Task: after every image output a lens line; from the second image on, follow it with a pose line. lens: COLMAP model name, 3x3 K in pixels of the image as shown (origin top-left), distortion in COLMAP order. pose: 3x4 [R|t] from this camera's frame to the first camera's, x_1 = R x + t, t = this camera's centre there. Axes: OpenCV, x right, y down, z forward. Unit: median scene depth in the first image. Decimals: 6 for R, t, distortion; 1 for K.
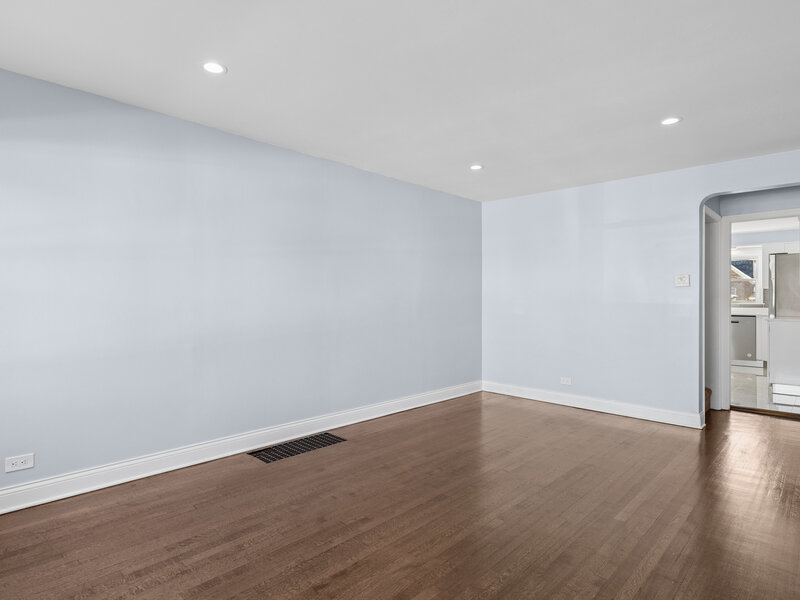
lens RADIAL K [[447.2, 0, 401.5], [0, 447.2, 301.1], [0, 0, 1]] dist [-0.000395, -0.002013]
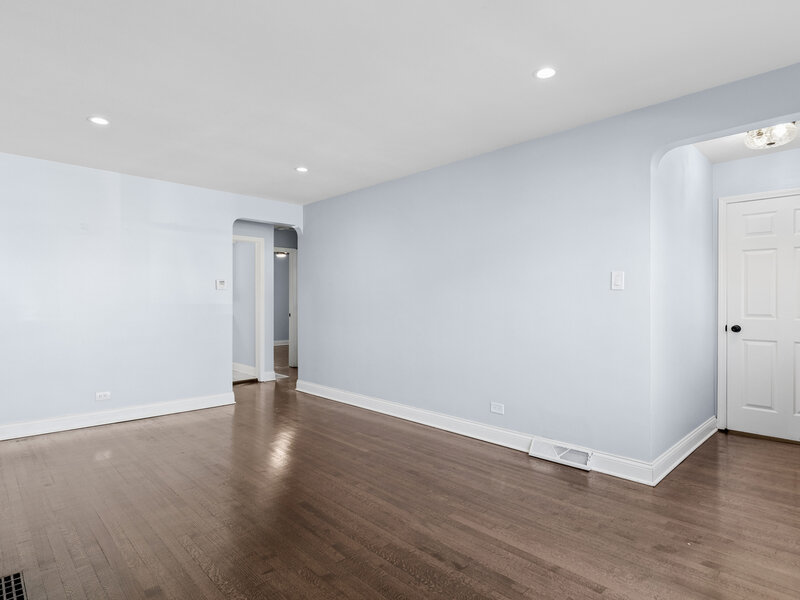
lens RADIAL K [[447.2, 0, 401.5], [0, 447.2, 301.1], [0, 0, 1]] dist [-0.000395, -0.002013]
pose [[0.035548, -0.005357, 0.999354, -0.844116], [0.006800, 0.999964, 0.005118, -0.004558], [-0.999345, 0.006614, 0.035583, 0.731147]]
